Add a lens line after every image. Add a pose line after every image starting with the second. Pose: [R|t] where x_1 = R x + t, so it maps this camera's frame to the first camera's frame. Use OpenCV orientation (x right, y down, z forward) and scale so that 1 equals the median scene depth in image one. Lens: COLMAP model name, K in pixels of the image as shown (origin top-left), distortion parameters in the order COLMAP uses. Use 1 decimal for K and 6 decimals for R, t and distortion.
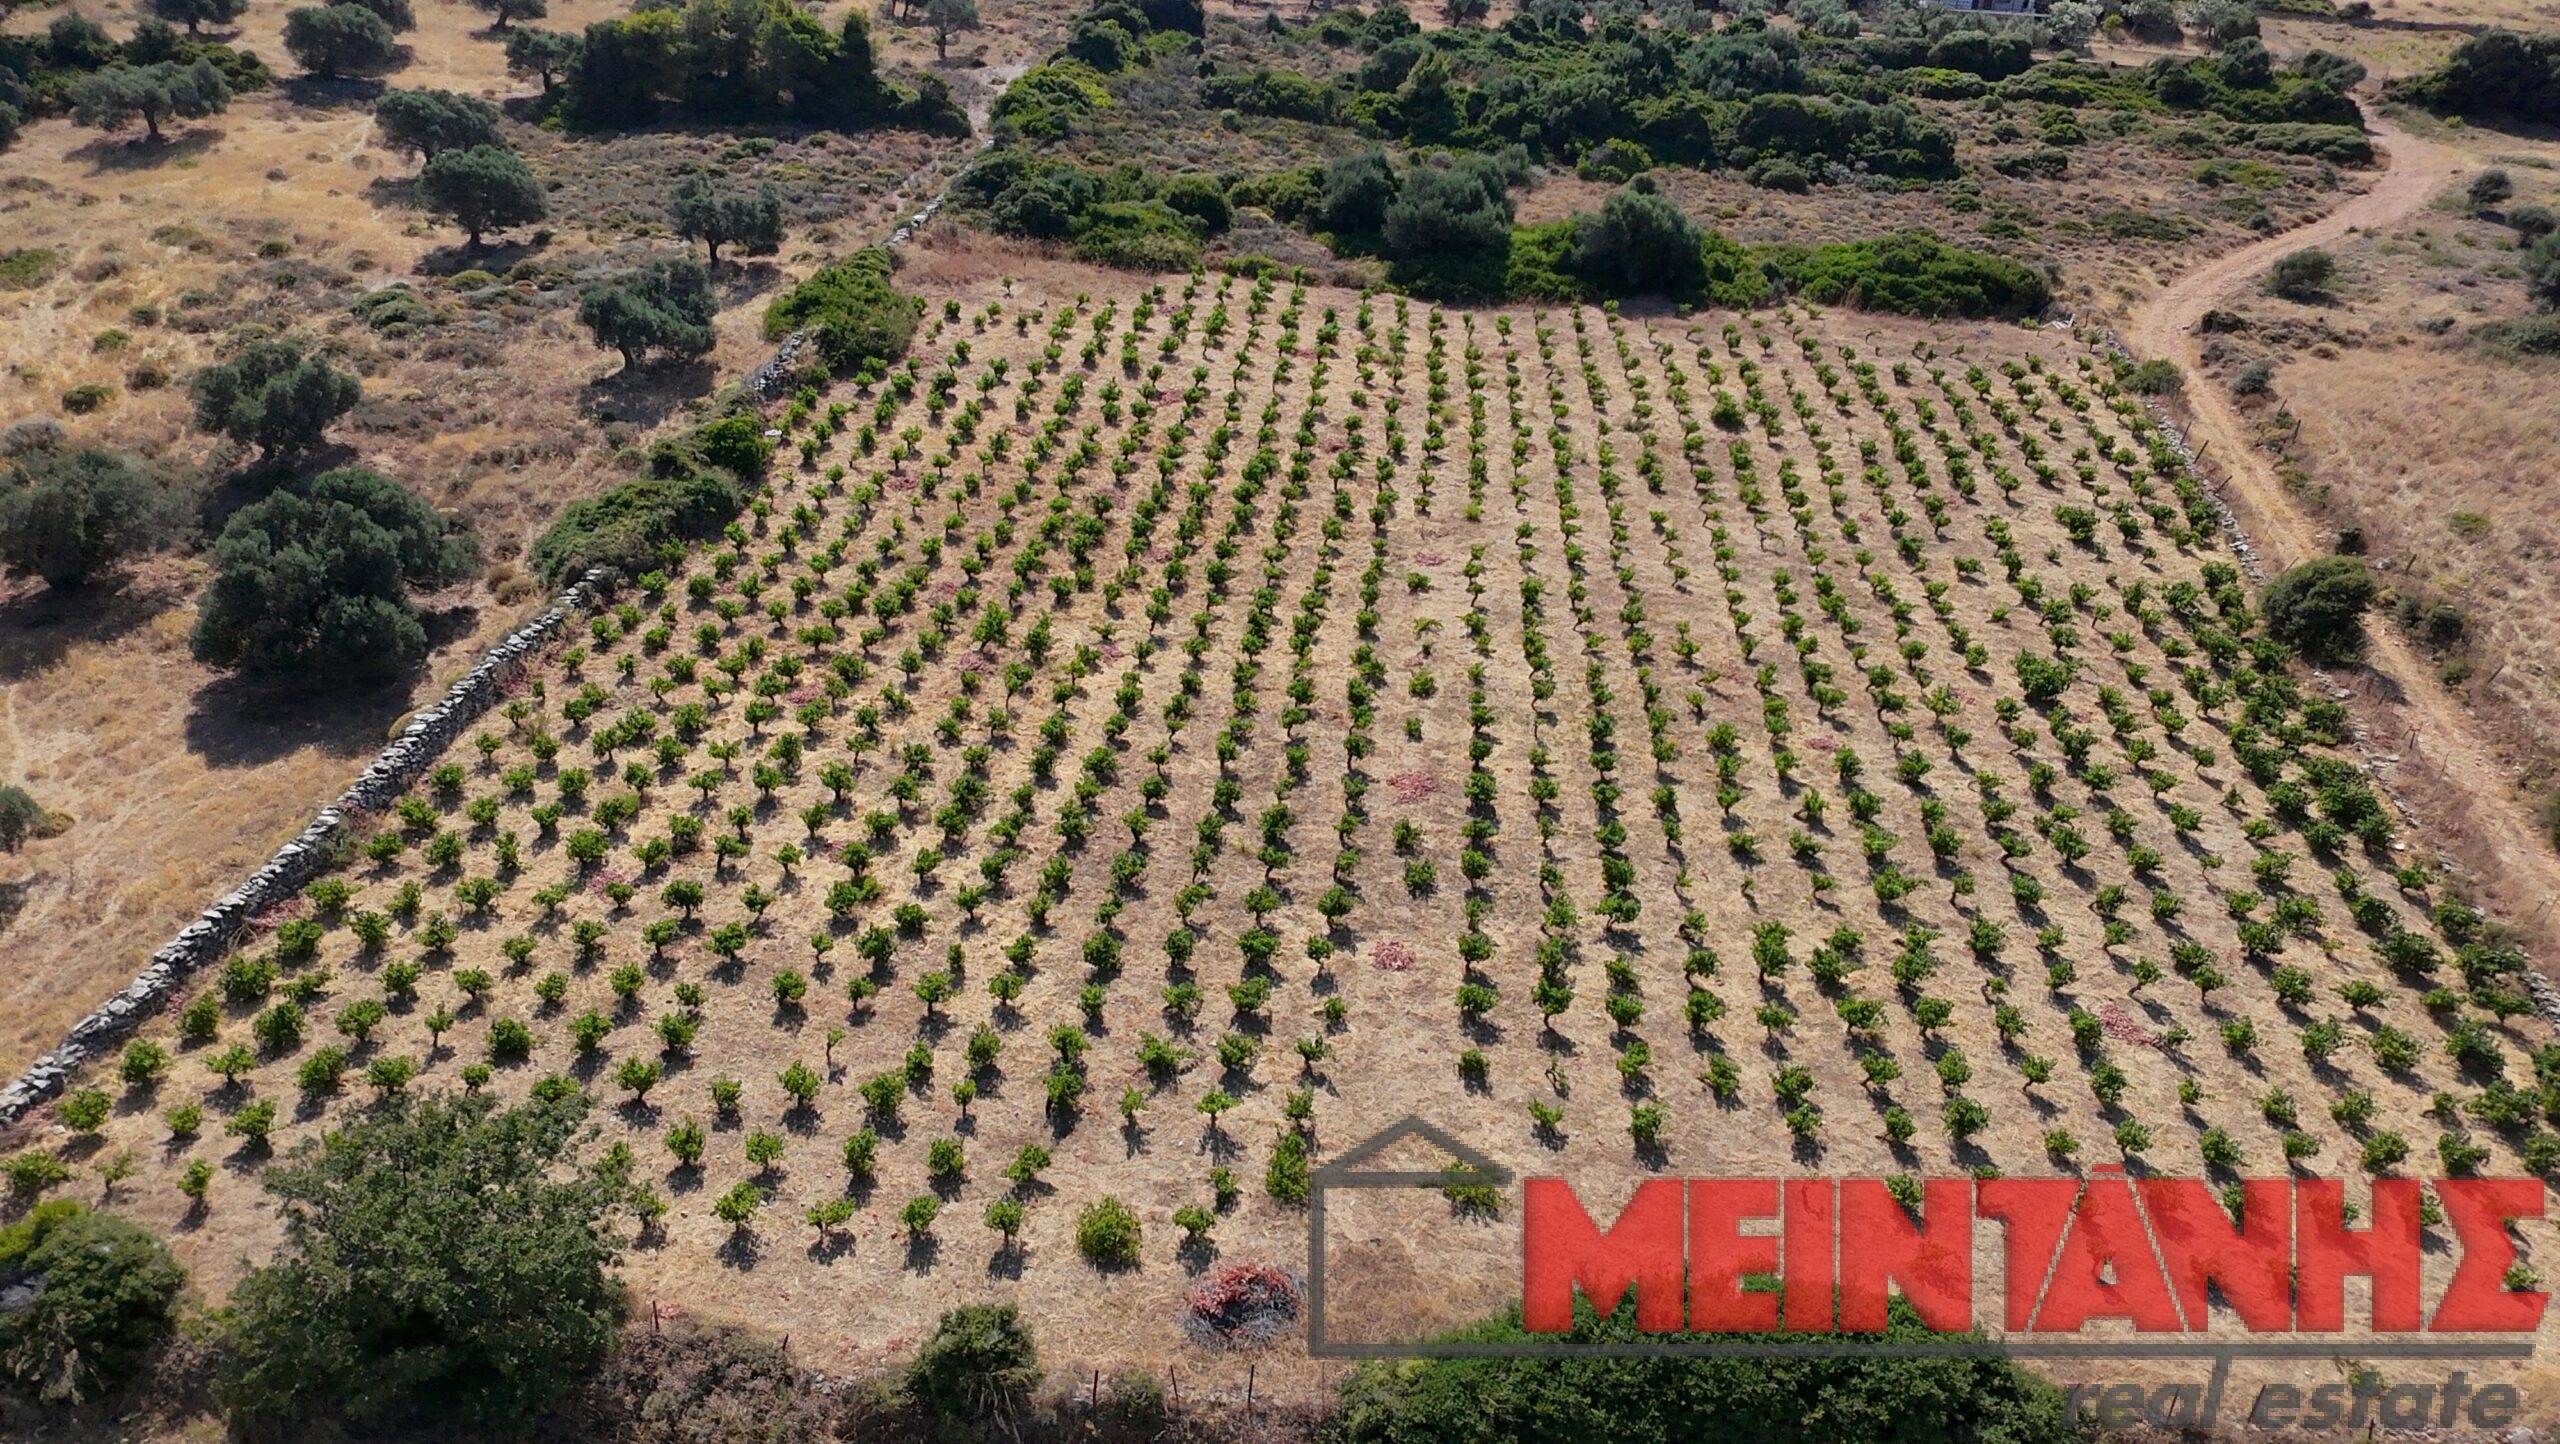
lens RADIAL K [[1663.9, 0, 1277.1], [0, 1663.9, 737.6], [0, 0, 1]] dist [0.010127, -0.001088]
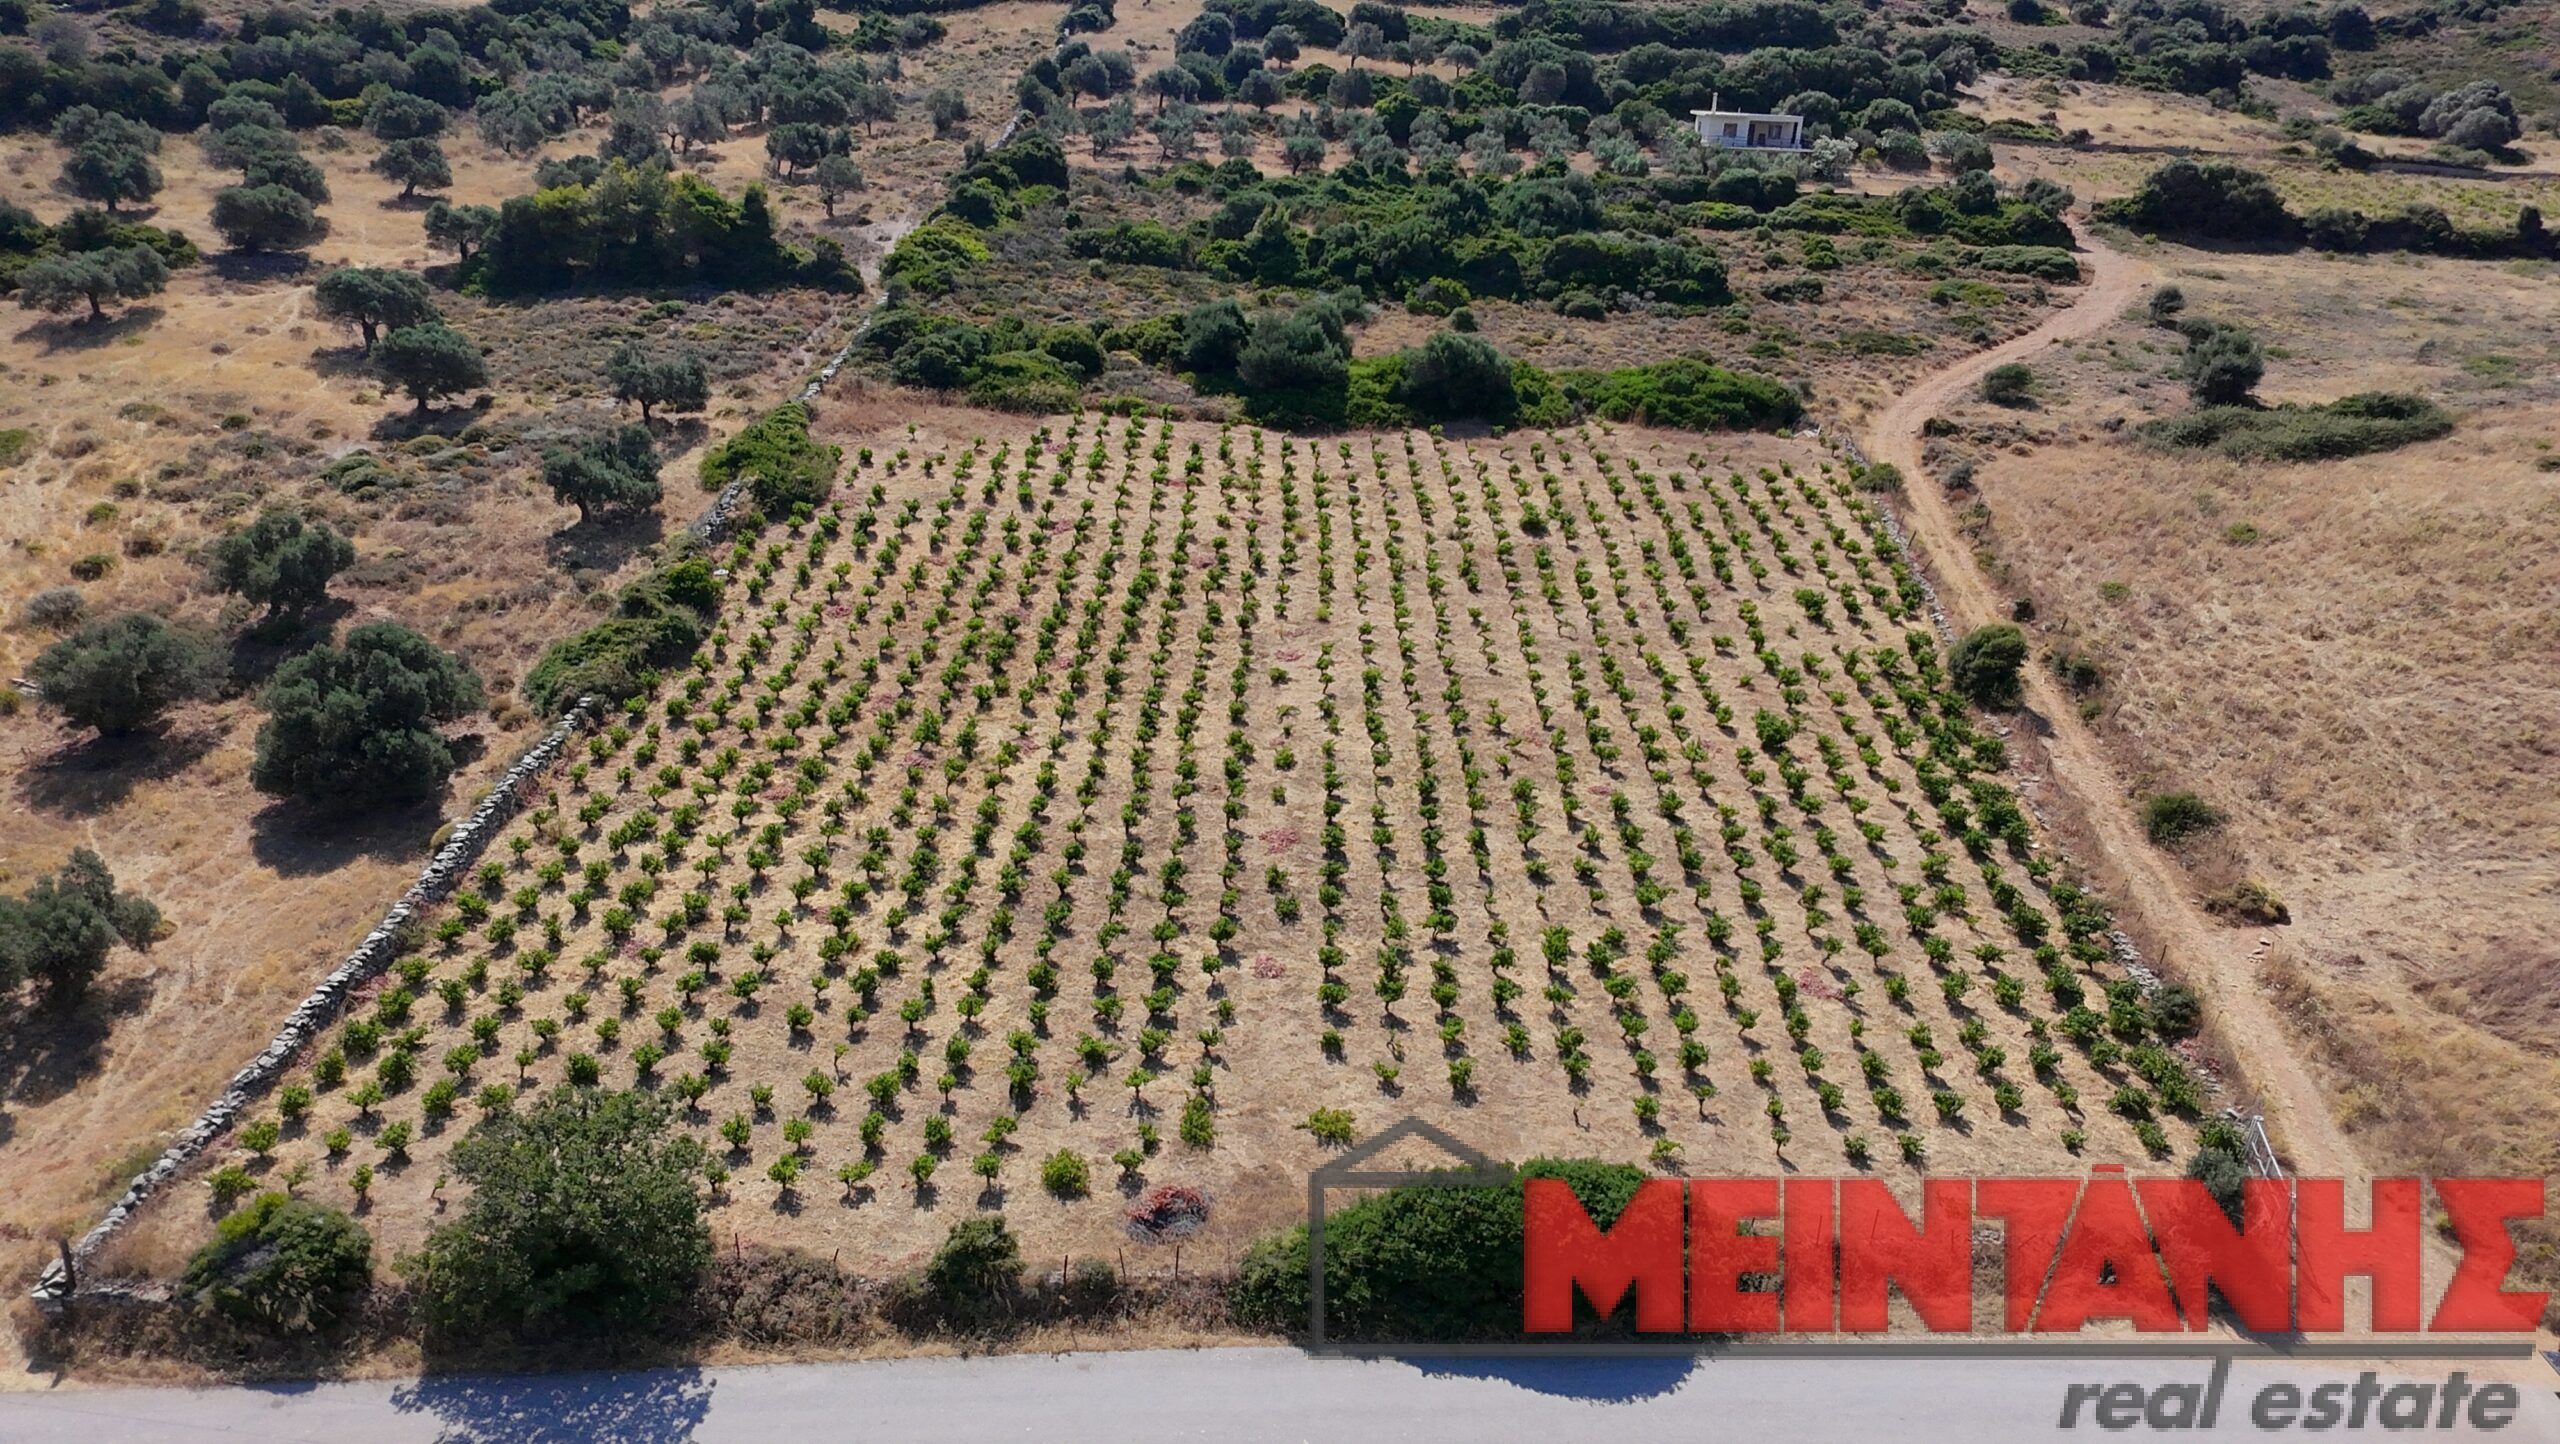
lens RADIAL K [[1663.9, 0, 1277.1], [0, 1663.9, 737.6], [0, 0, 1]] dist [0.010127, -0.001088]
pose [[0.996305, -0.048631, 0.070791, -0.005036], [0.052303, 0.997329, -0.050979, 0.014312], [-0.068122, 0.054493, 0.996188, -0.222641]]
